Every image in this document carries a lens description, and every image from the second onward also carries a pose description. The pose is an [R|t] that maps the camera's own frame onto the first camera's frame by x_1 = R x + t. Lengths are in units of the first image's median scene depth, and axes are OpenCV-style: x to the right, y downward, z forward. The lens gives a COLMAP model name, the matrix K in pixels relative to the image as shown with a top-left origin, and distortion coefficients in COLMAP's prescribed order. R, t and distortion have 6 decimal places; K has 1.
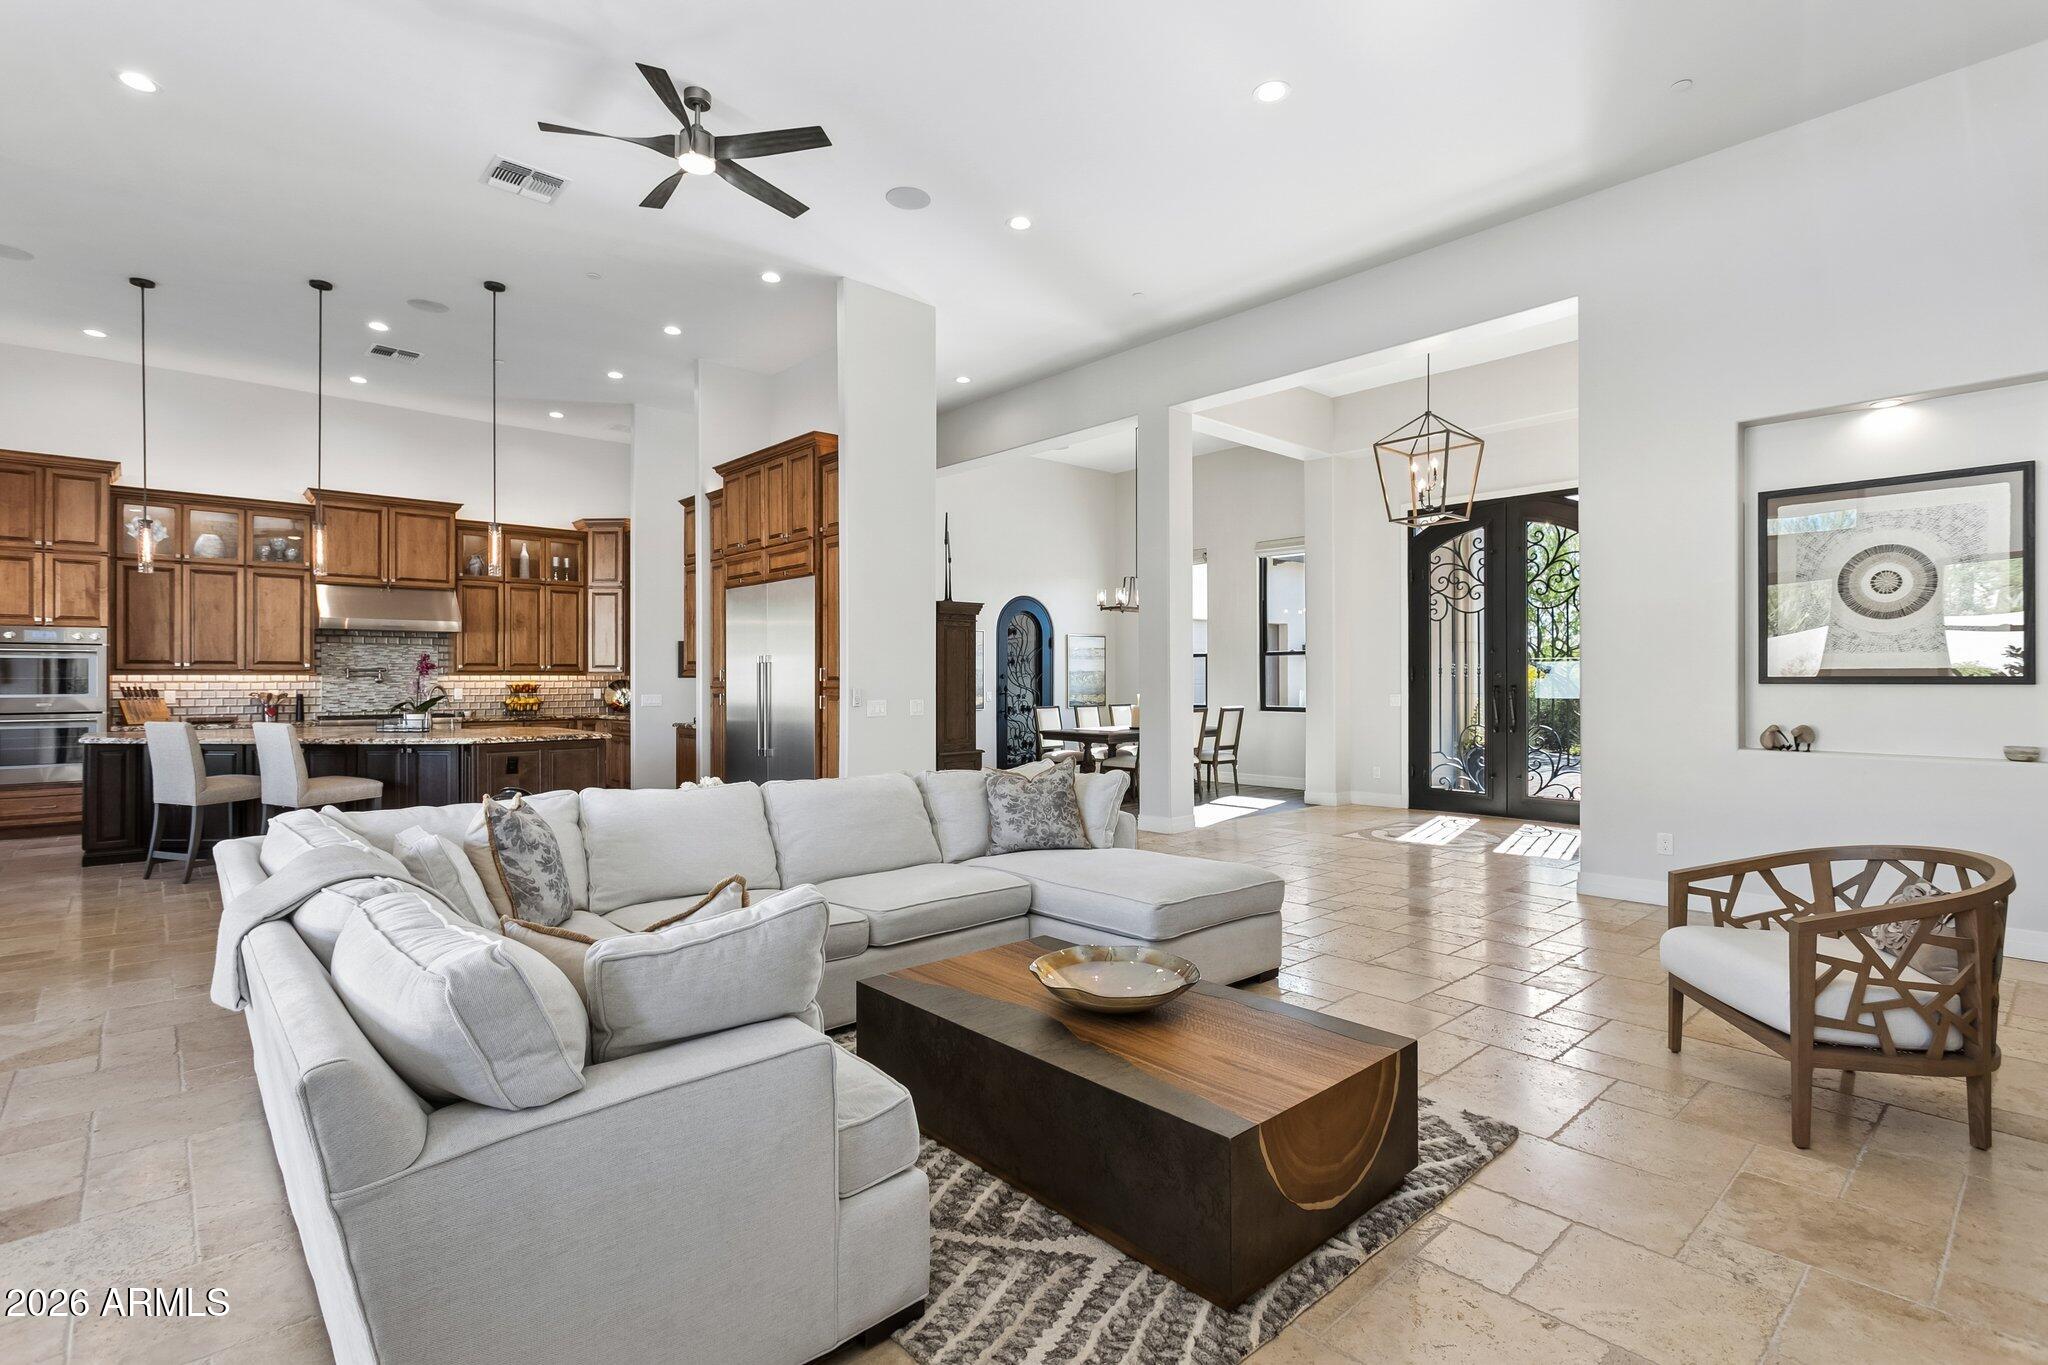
lens RADIAL K [[981.0, 0, 1013.5], [0, 981.0, 676.3], [0, 0, 1]] dist [0.002665, 0.000520]
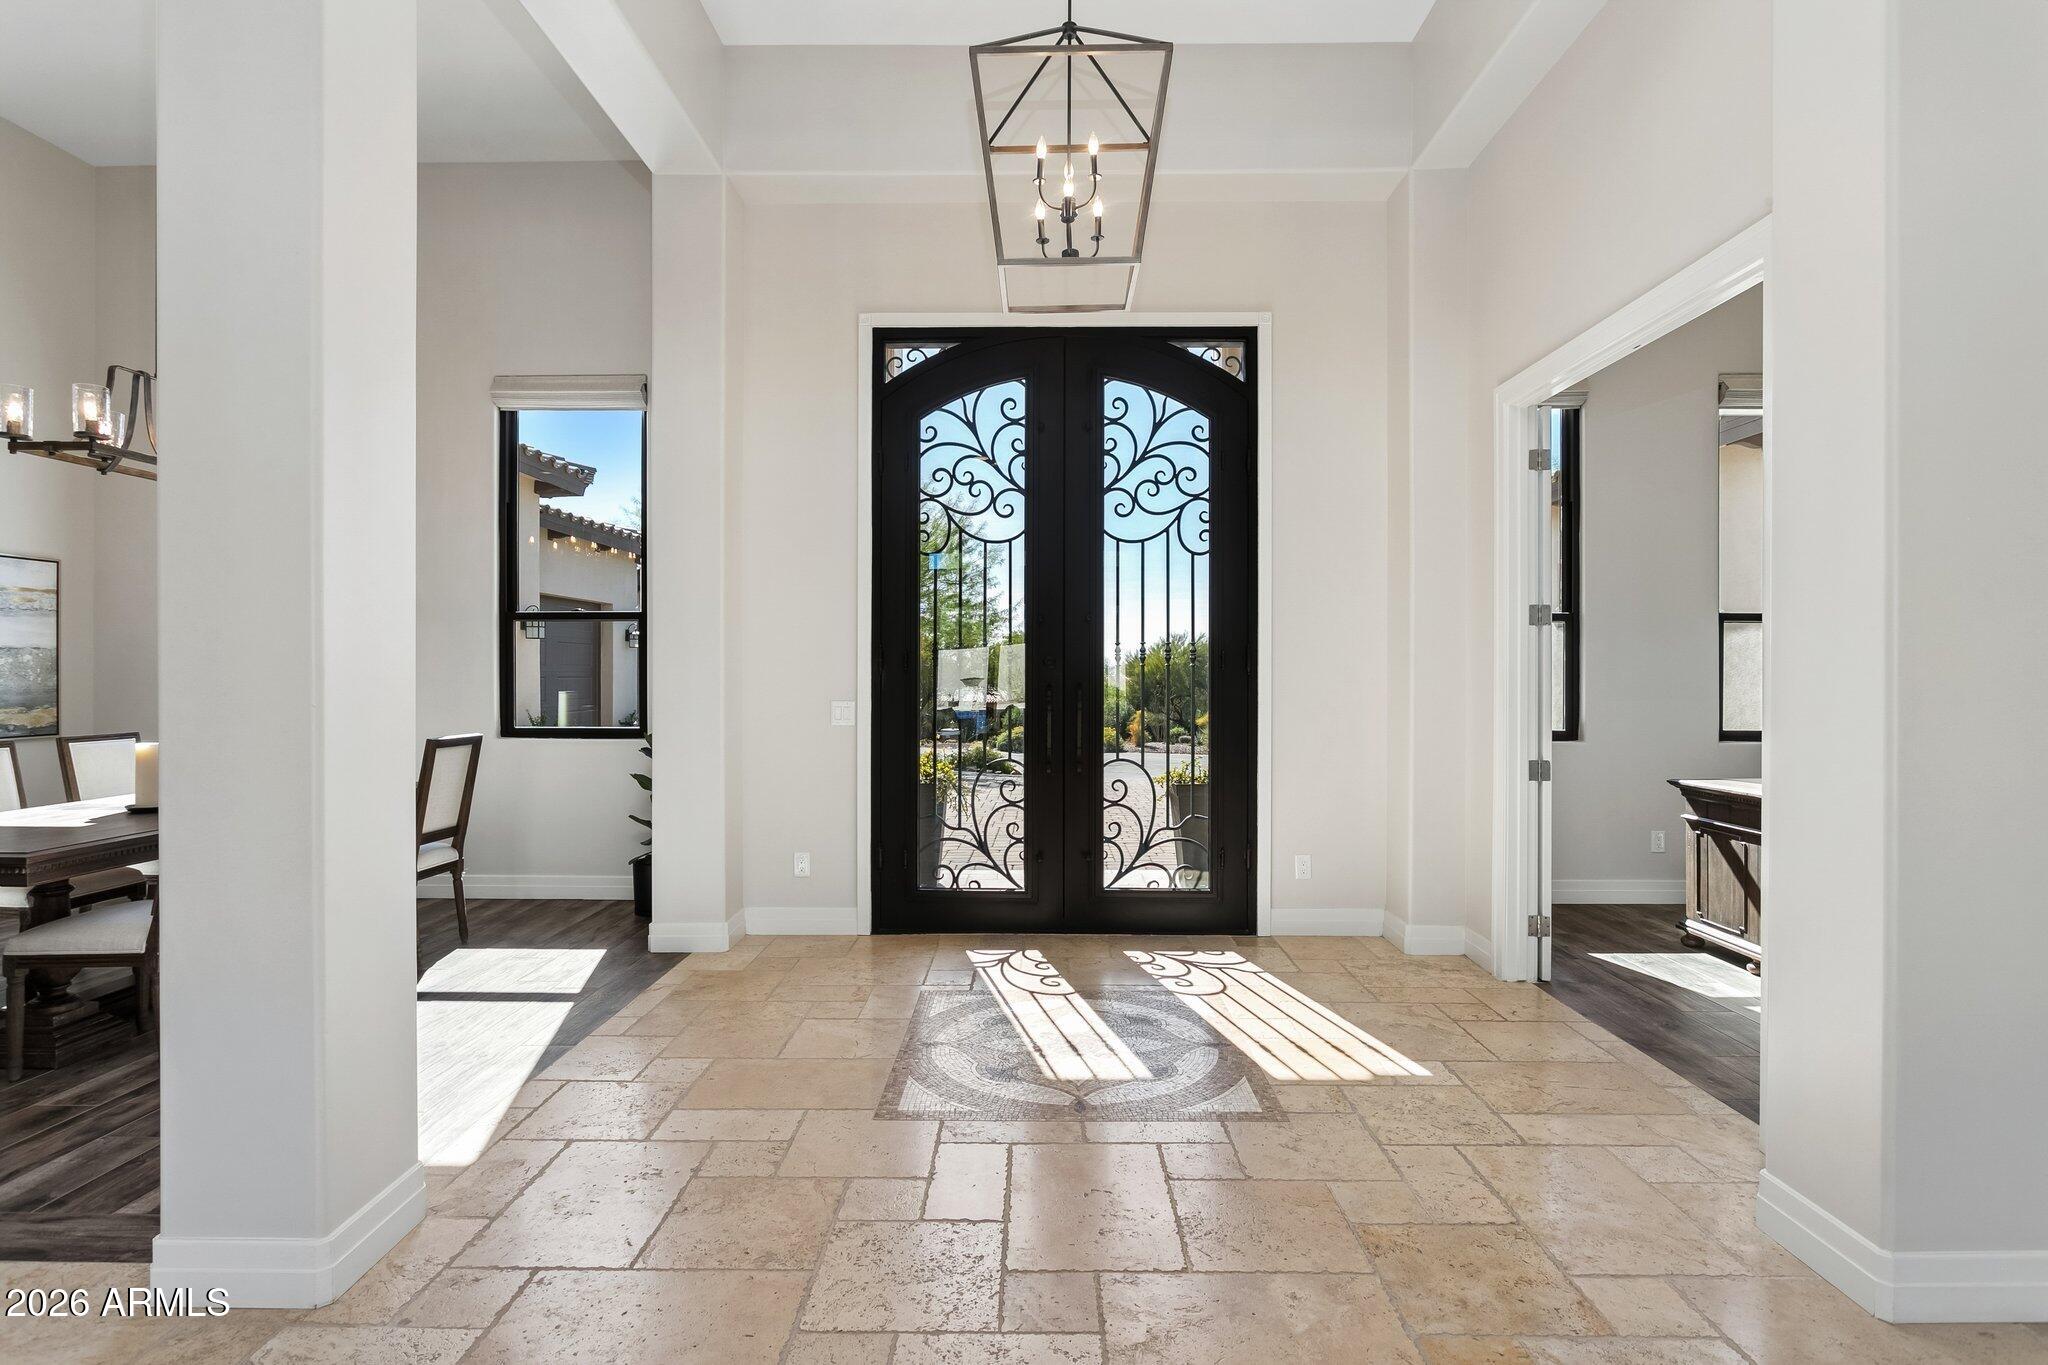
lens RADIAL K [[1018.6, 0, 1024.0], [0, 1018.6, 682.5], [0, 0, 1]] dist [-0.001742, -0.001070]
pose [[0.679344, -0.000569, 0.733820, 0.081110], [-0.006725, 0.999953, 0.007001, 0.004540], [-0.733789, -0.009691, 0.679308, 0.609078]]
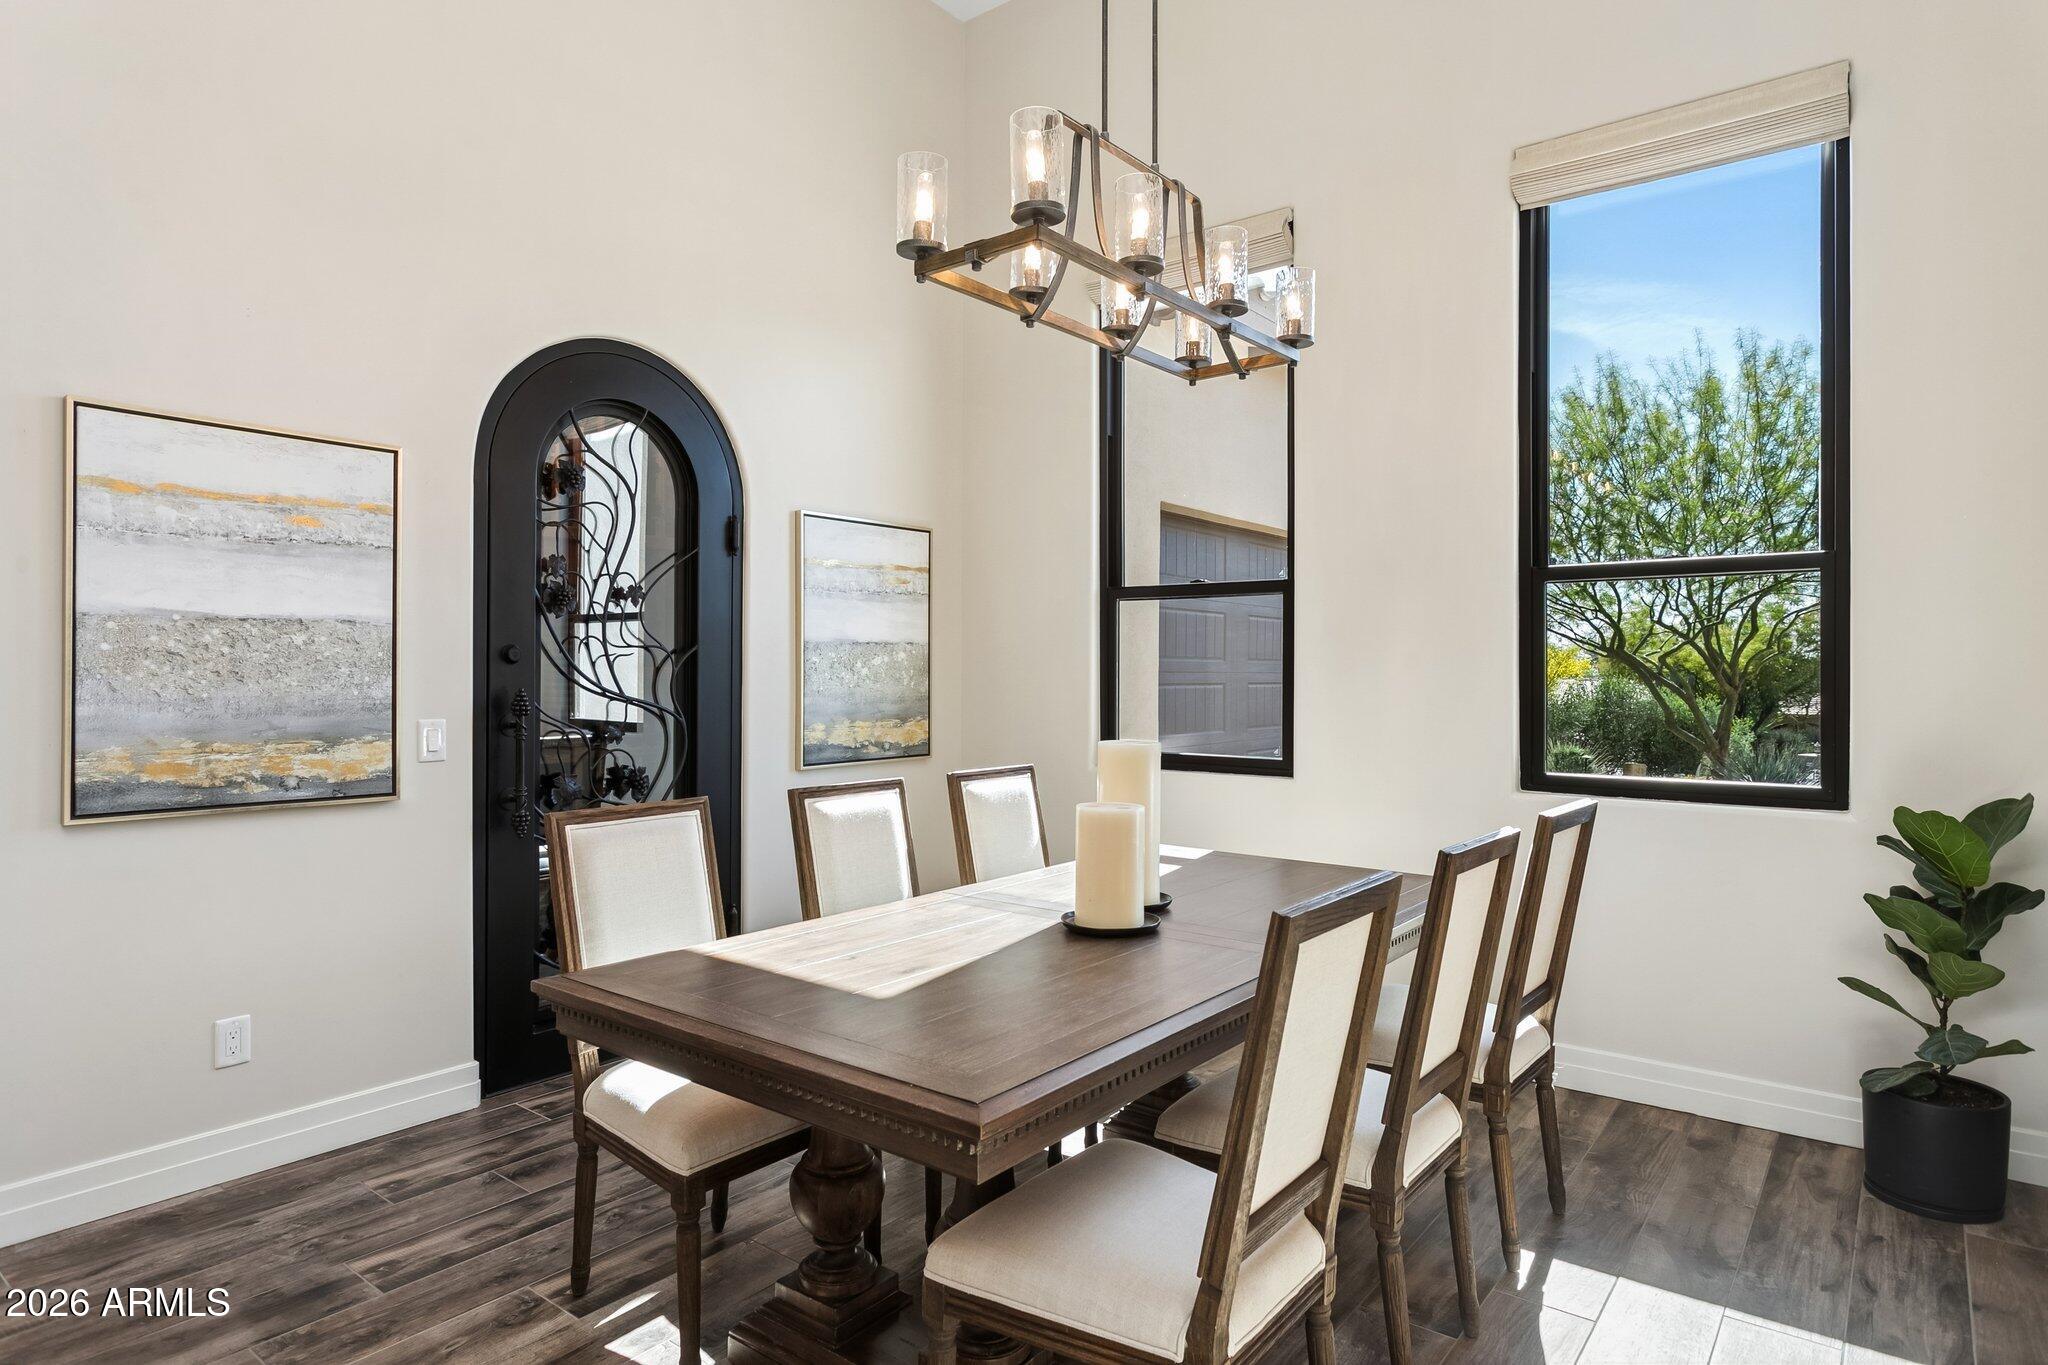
lens RADIAL K [[1159.7, 0, 1024.0], [0, 1159.7, 682.5], [0, 0, 1]] dist [-0.003013, -0.000267]
pose [[0.983583, 0.004680, 0.180396, 0.080943], [-0.006124, 0.999953, 0.007452, 0.005984], [-0.180353, -0.008435, 0.983566, 0.900921]]
